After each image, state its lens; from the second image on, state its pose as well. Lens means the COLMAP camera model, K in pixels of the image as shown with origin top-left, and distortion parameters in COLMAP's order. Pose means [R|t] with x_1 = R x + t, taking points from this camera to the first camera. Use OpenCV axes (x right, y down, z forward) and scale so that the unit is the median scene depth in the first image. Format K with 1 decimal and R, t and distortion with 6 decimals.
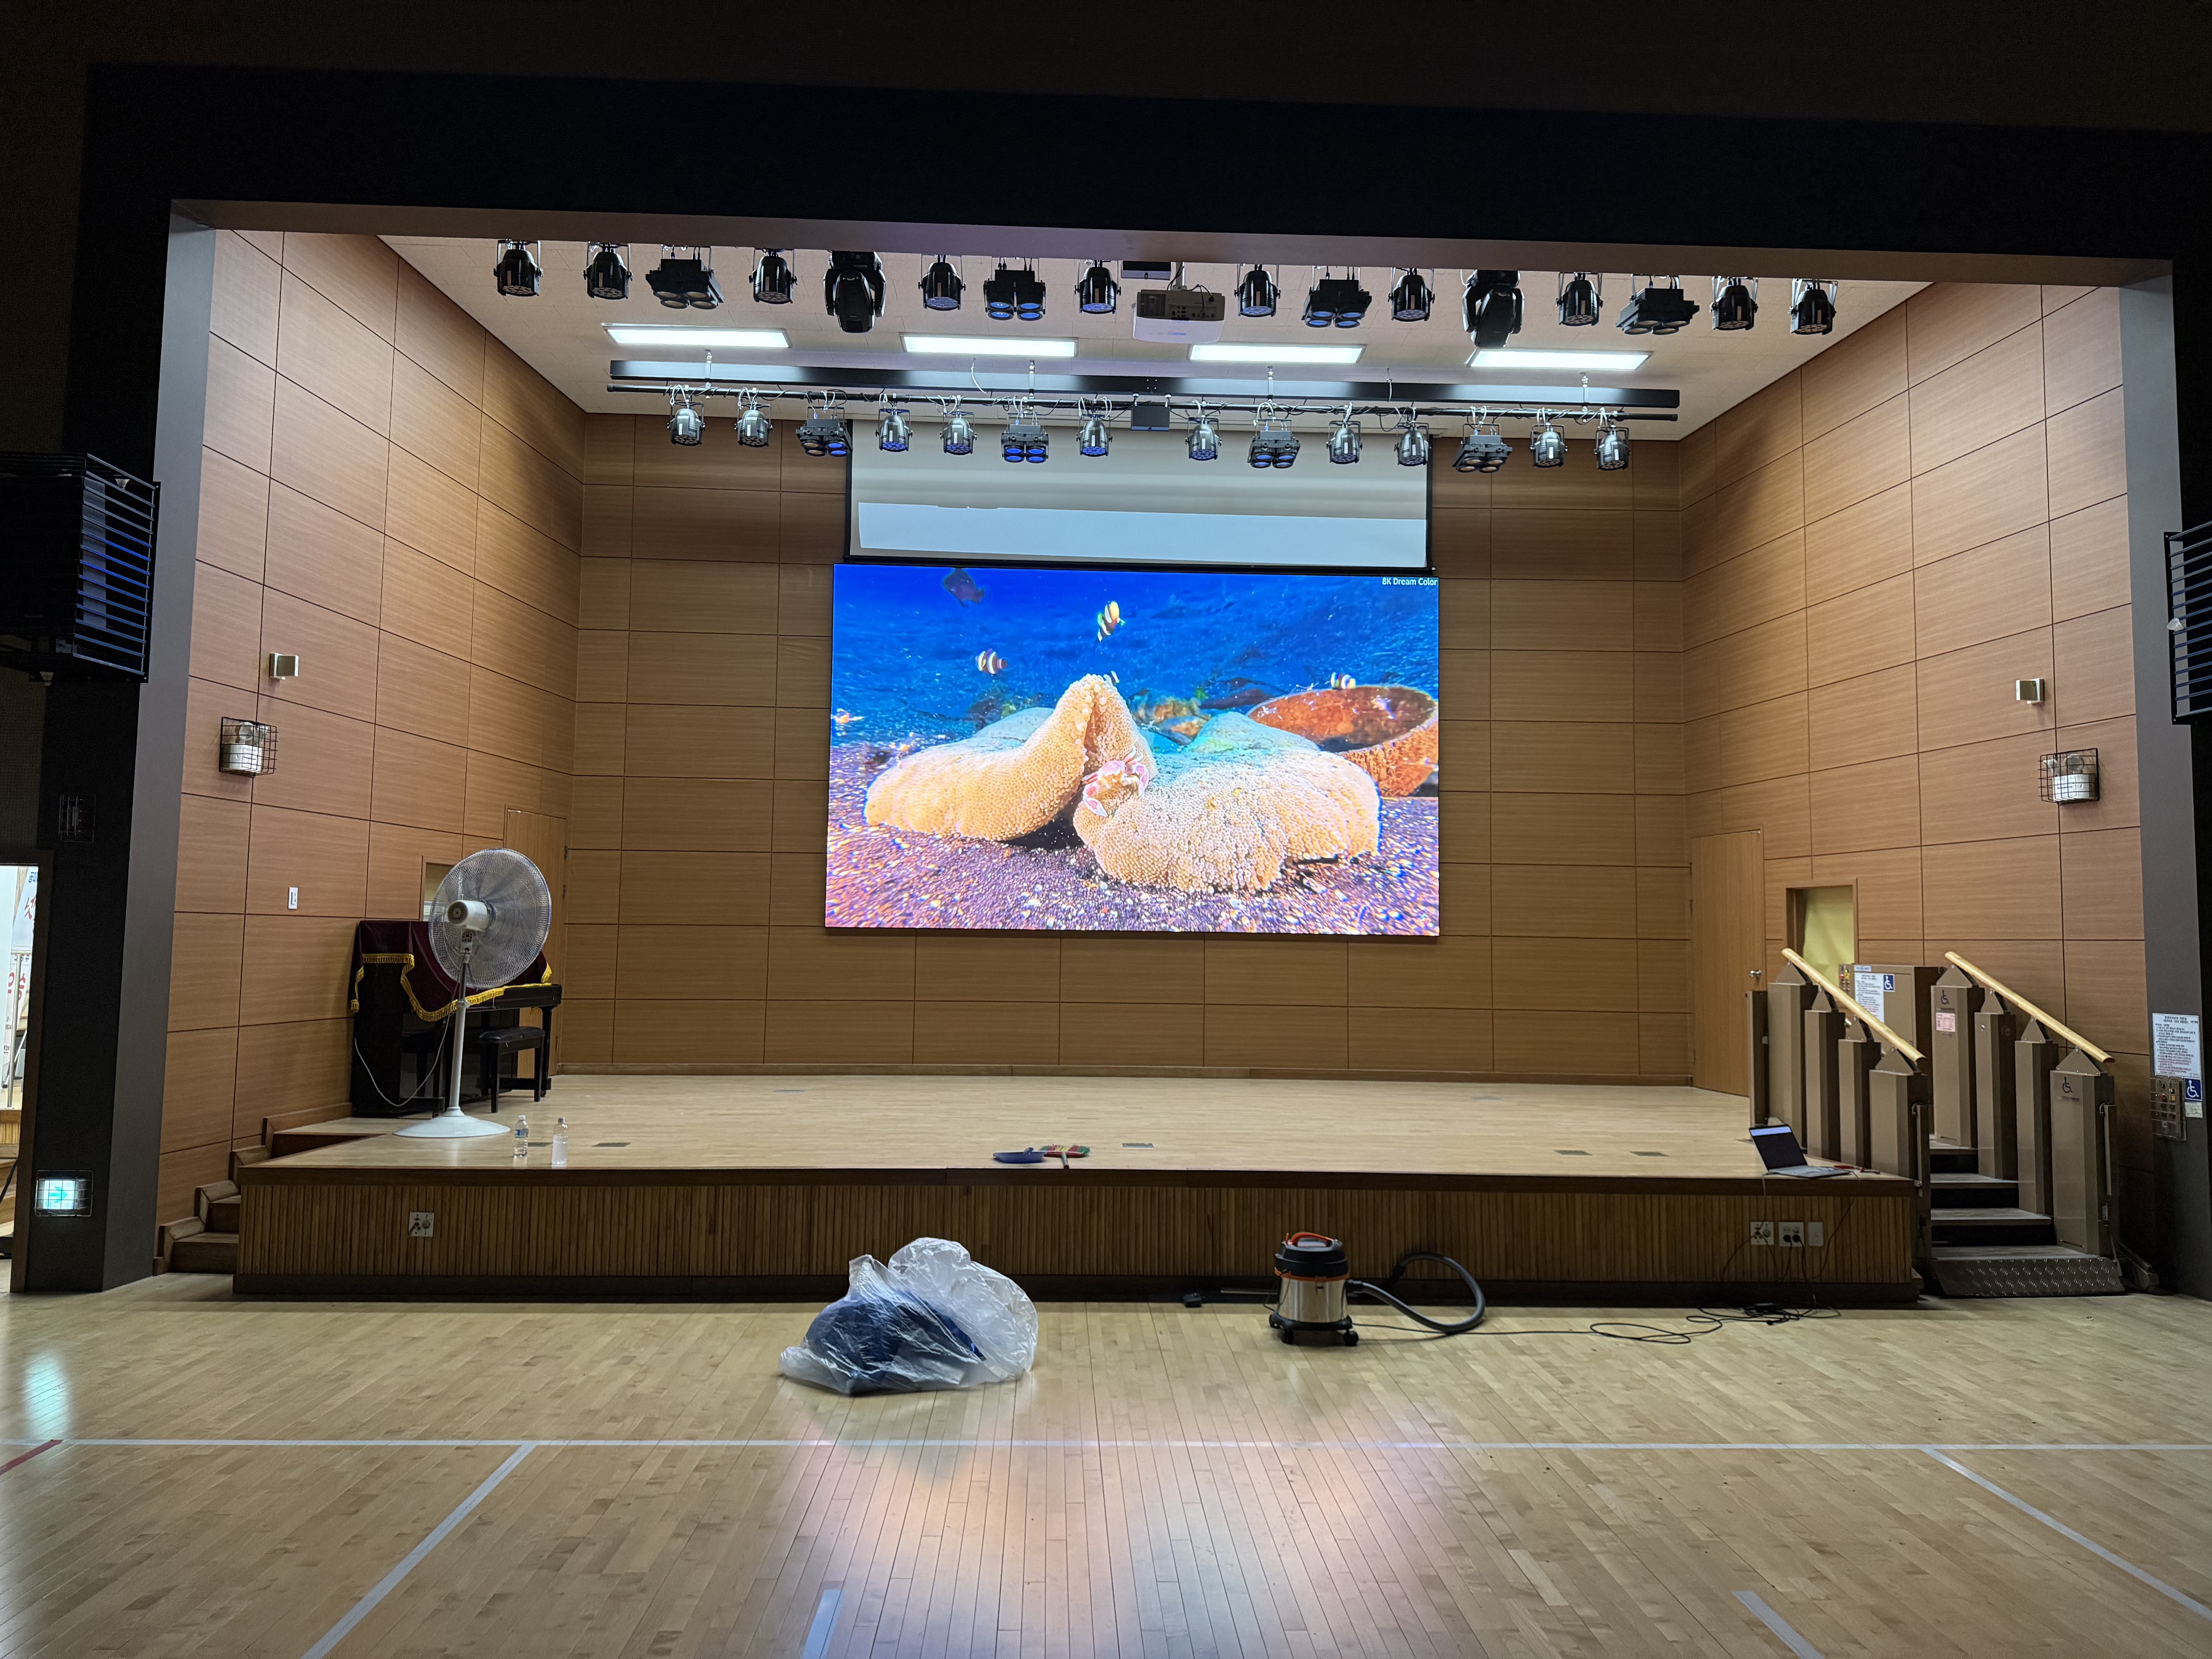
lens RADIAL K [[1360.3, 0, 1106.0], [0, 1360.3, 829.5], [0, 0, 1]] dist [-0.000537, -0.016827]
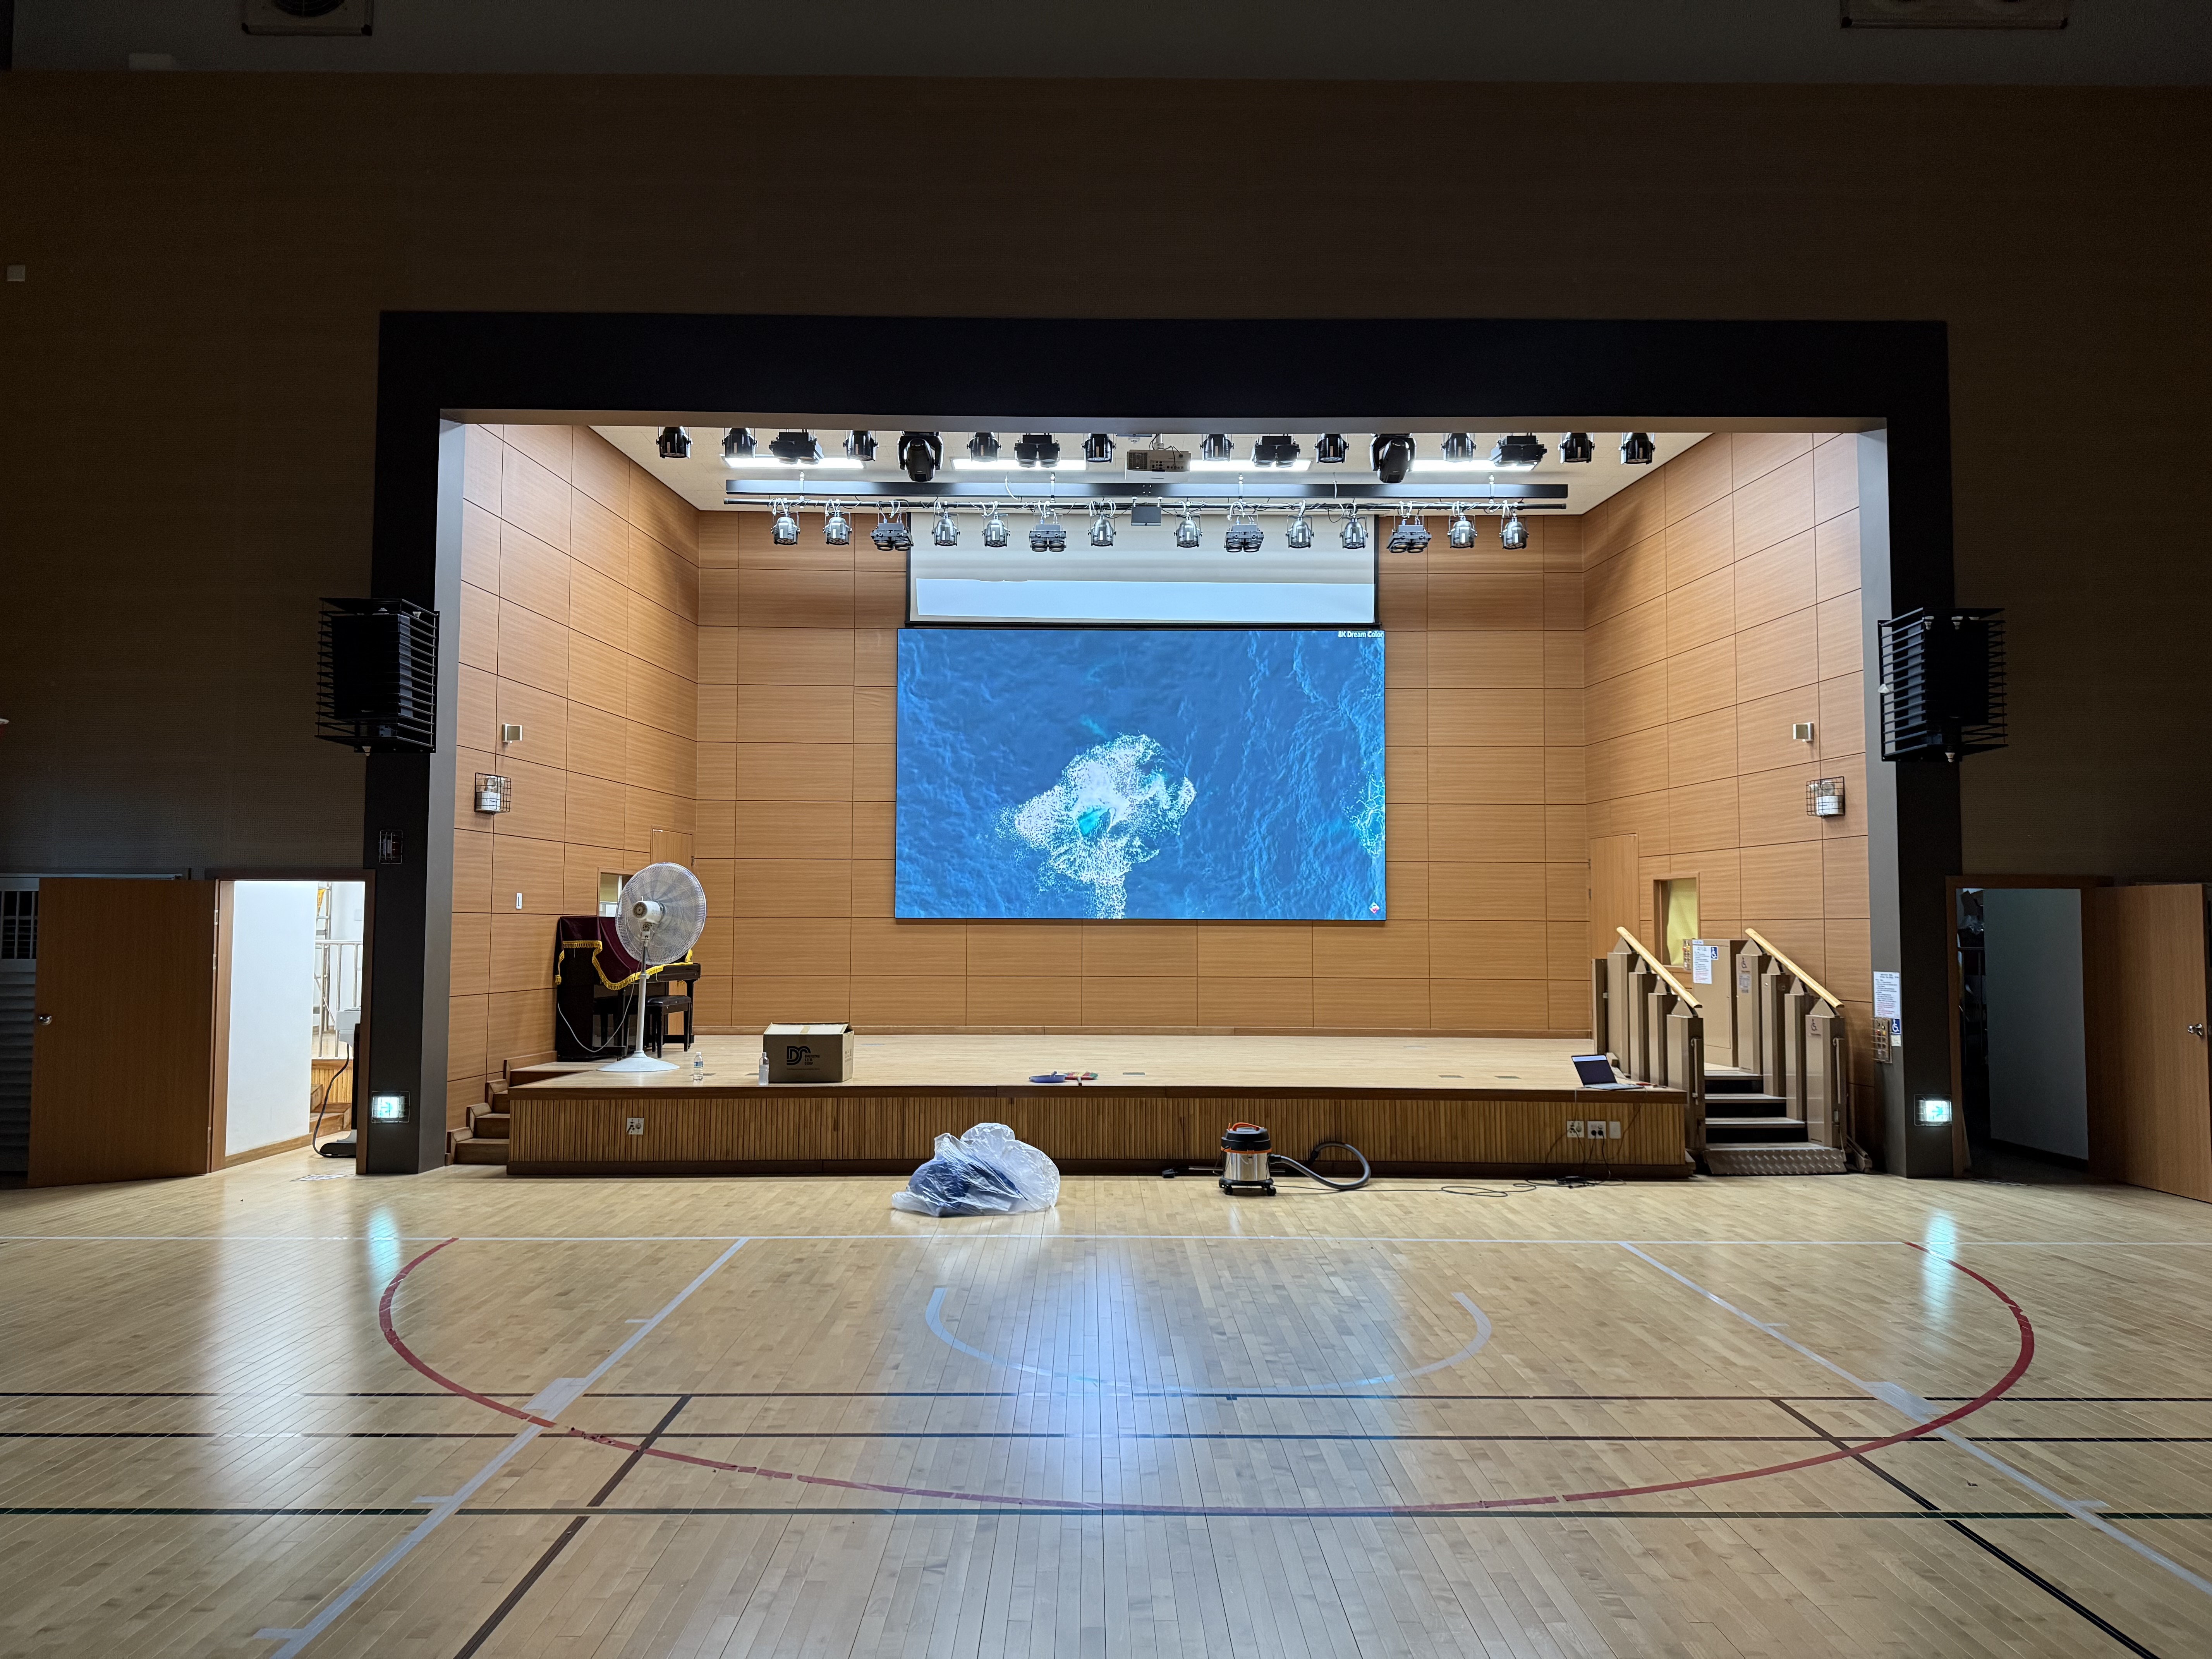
lens RADIAL K [[1361.7, 0, 1103.5], [0, 1361.7, 841.8], [0, 0, 1]] dist [-0.002133, -0.015369]
pose [[0.999508, -0.011415, -0.029214, 0.035916], [0.011943, 0.999767, 0.017956, -0.028556], [0.029002, -0.018296, 0.999412, -0.382692]]
